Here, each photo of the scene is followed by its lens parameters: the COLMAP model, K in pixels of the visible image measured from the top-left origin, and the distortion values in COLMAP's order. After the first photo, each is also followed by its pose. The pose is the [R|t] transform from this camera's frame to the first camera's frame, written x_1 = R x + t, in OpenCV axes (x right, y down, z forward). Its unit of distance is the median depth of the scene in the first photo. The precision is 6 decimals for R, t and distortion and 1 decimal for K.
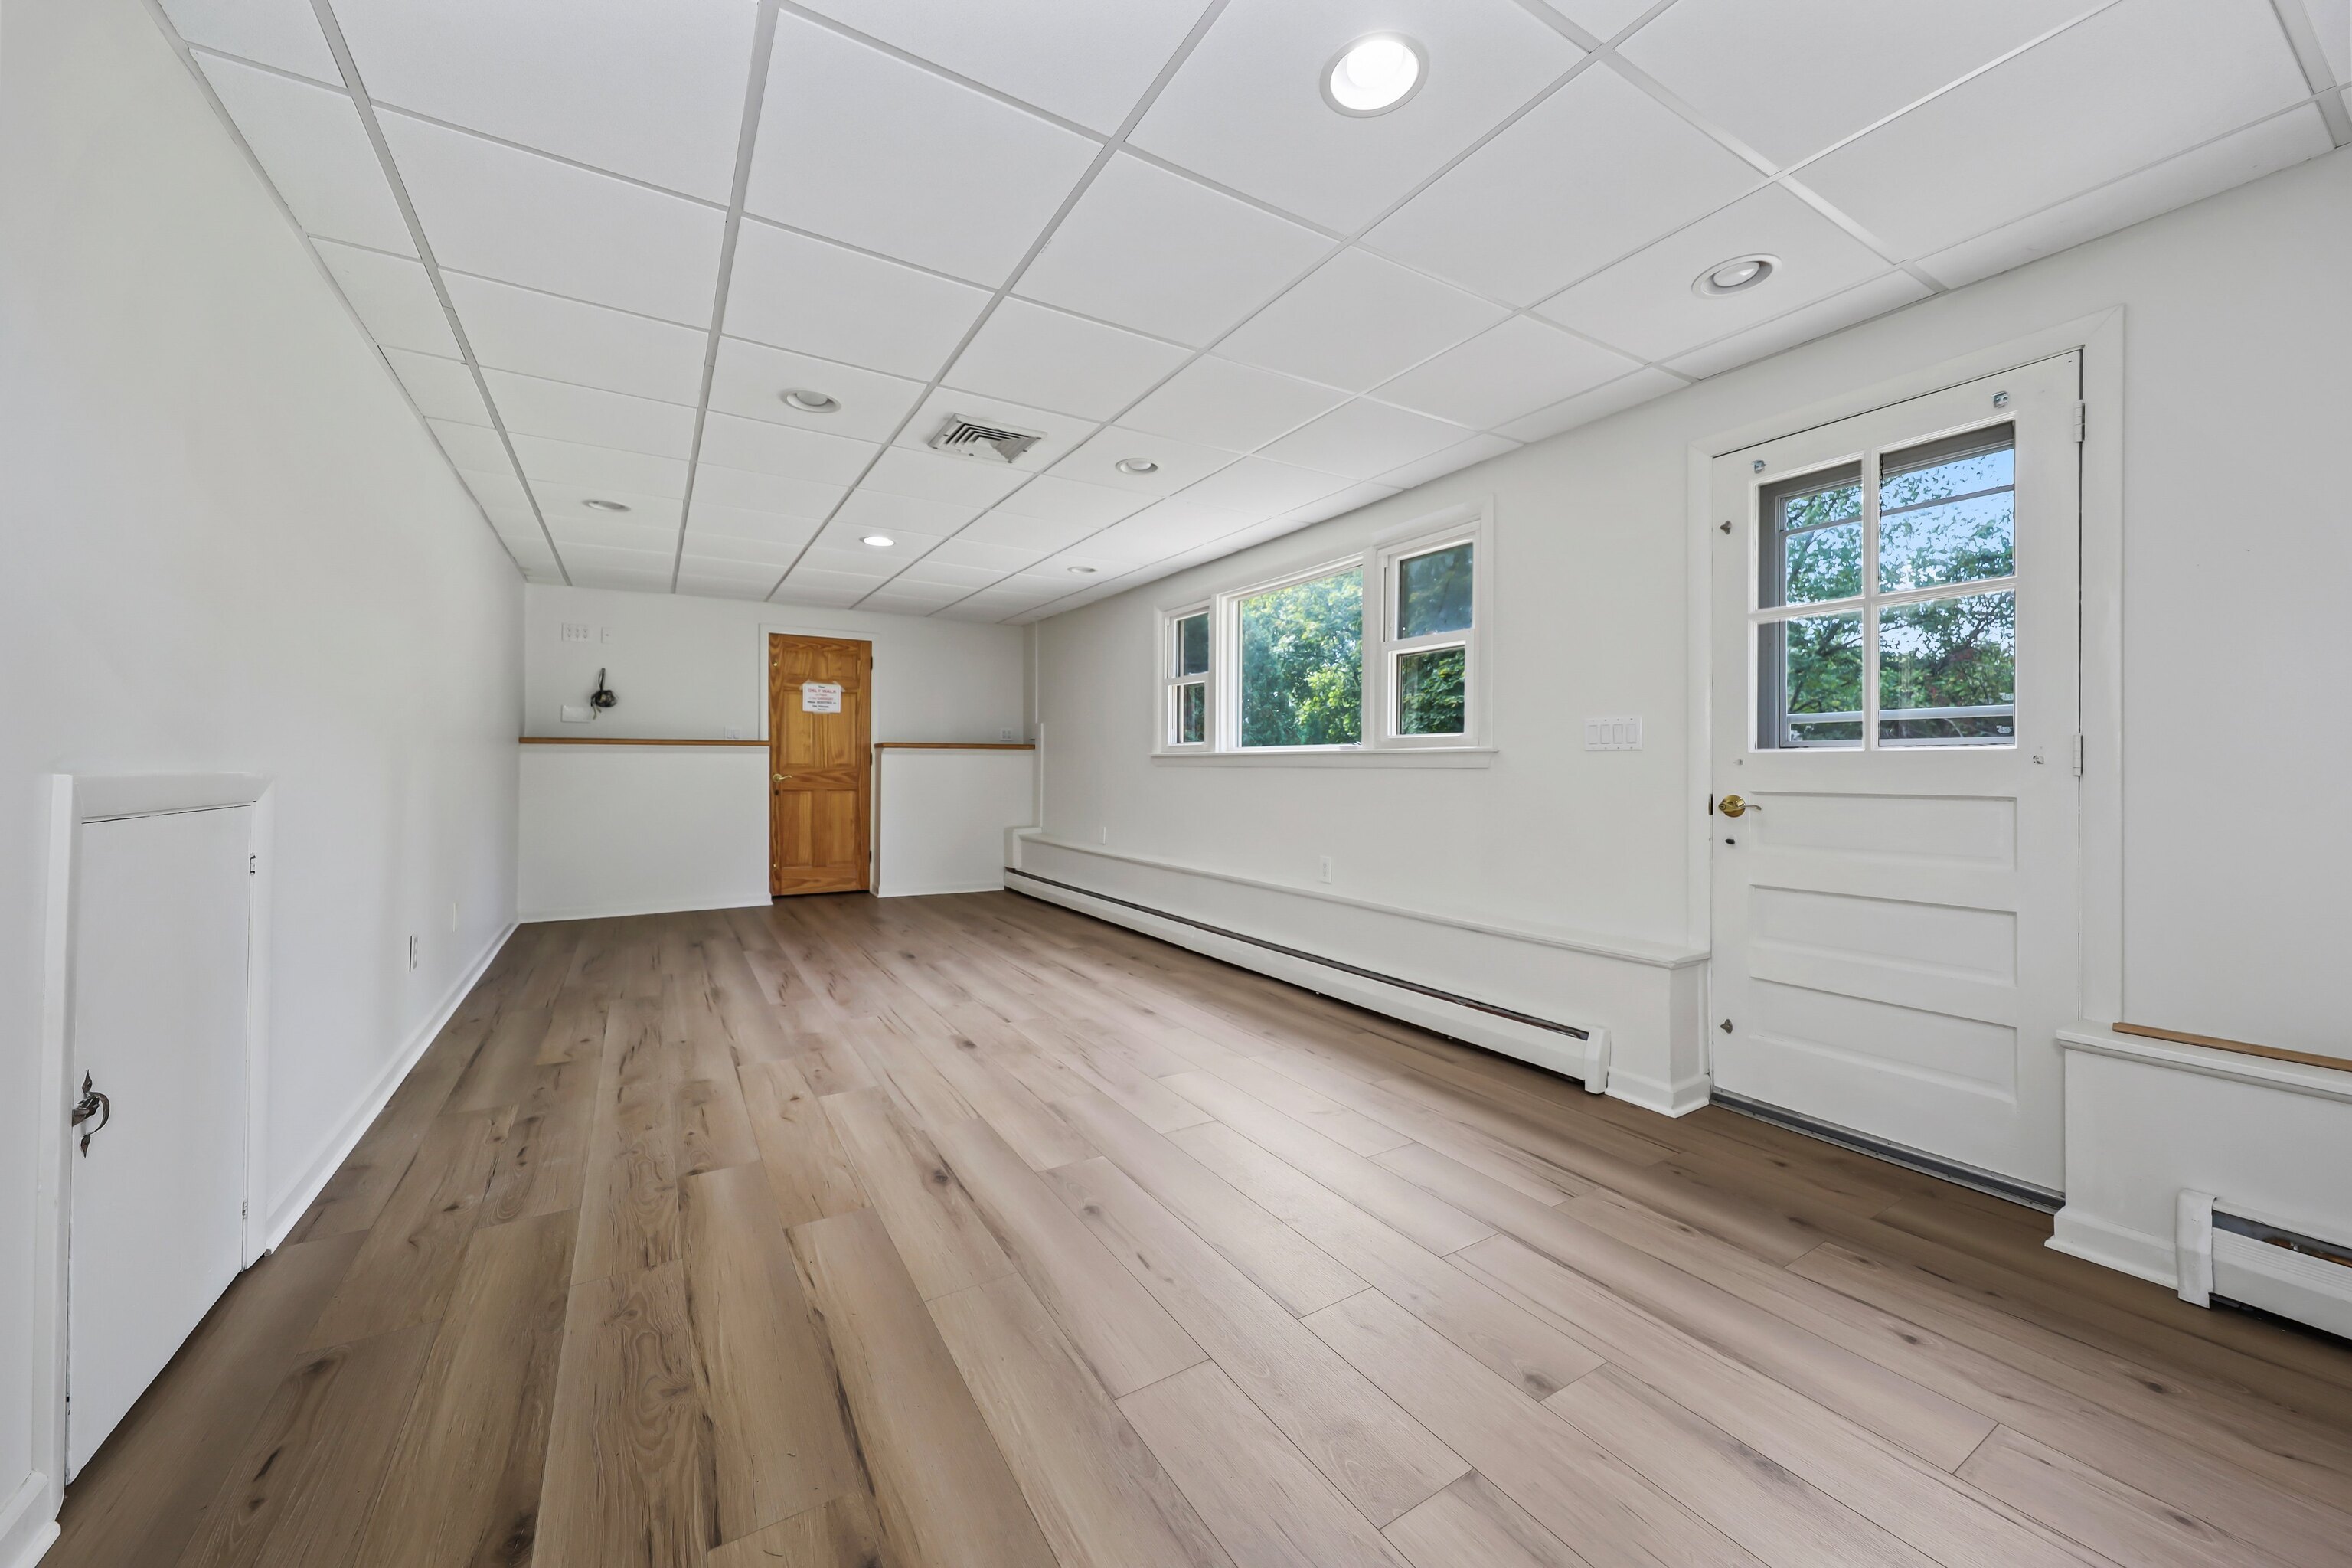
lens RADIAL K [[870.0, 0, 1157.4], [0, 870.0, 769.9], [0, 0, 1]] dist [0.011779, 0.000112]
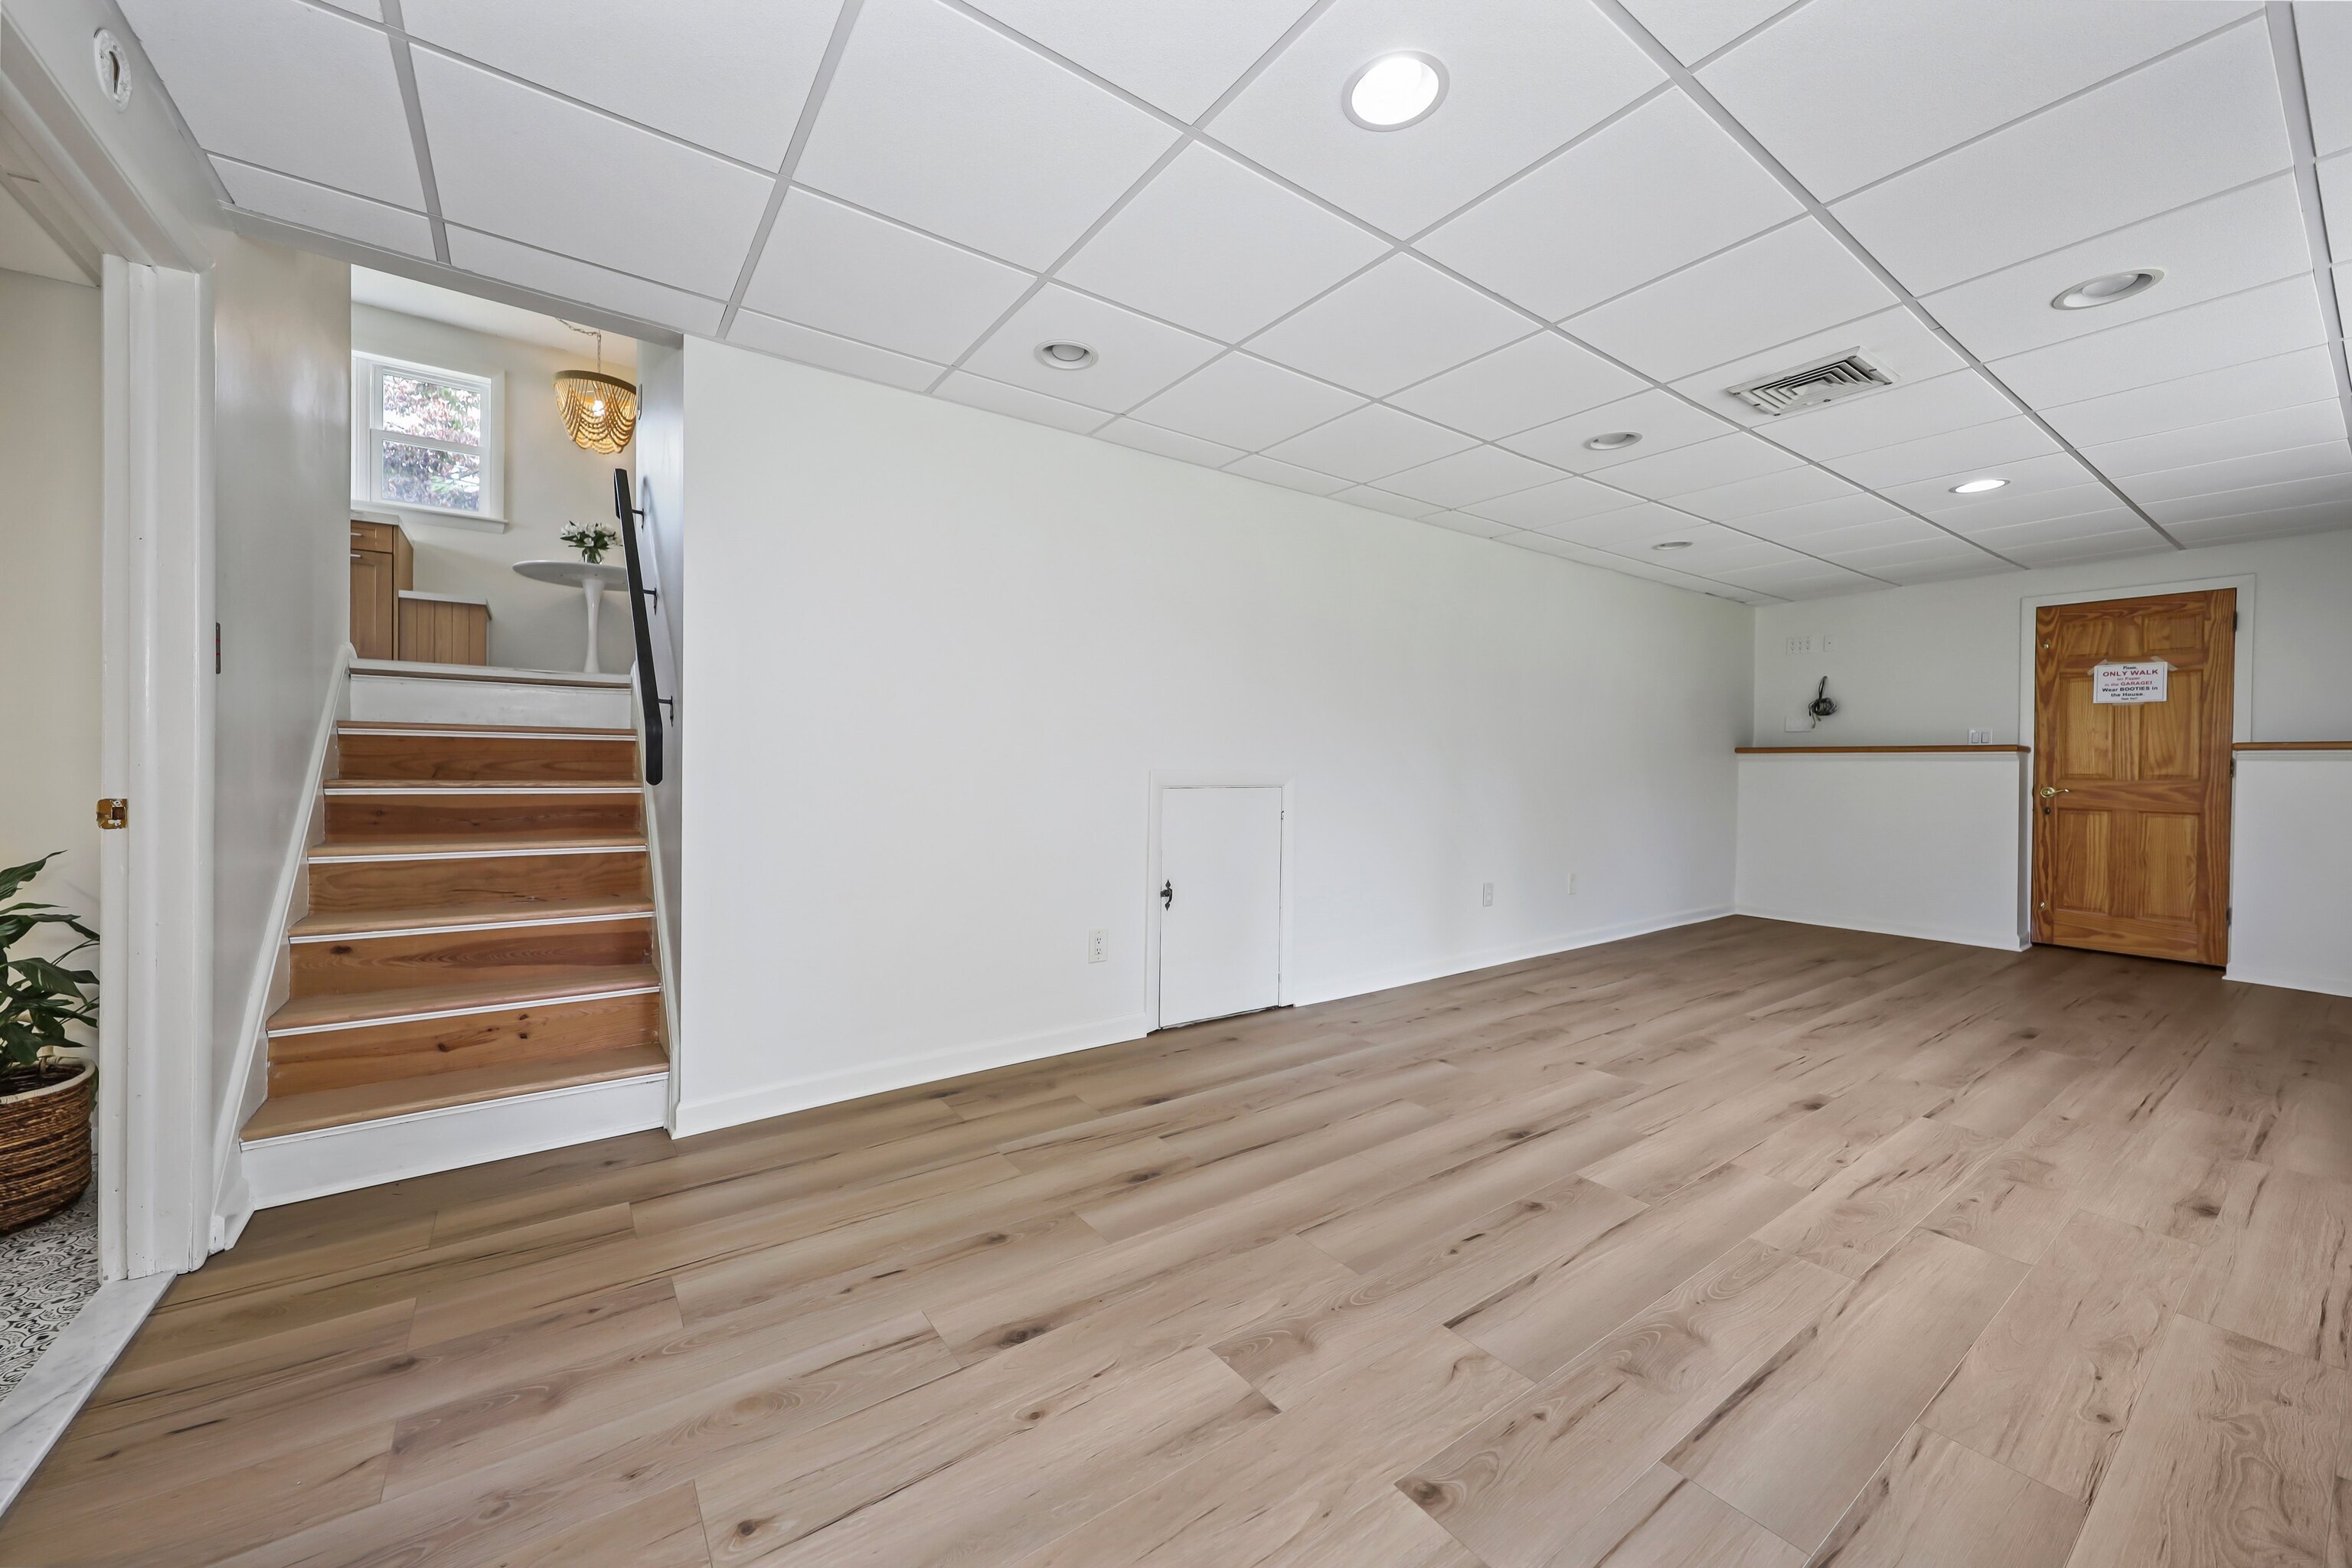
lens RADIAL K [[870.0, 0, 1157.4], [0, 870.0, 769.9], [0, 0, 1]] dist [0.011779, 0.000112]
pose [[0.077271, 0.004082, -0.997002, 0.293294], [-0.015128, 0.999881, 0.002921, -0.000742], [0.996895, 0.014857, 0.077323, 0.152950]]
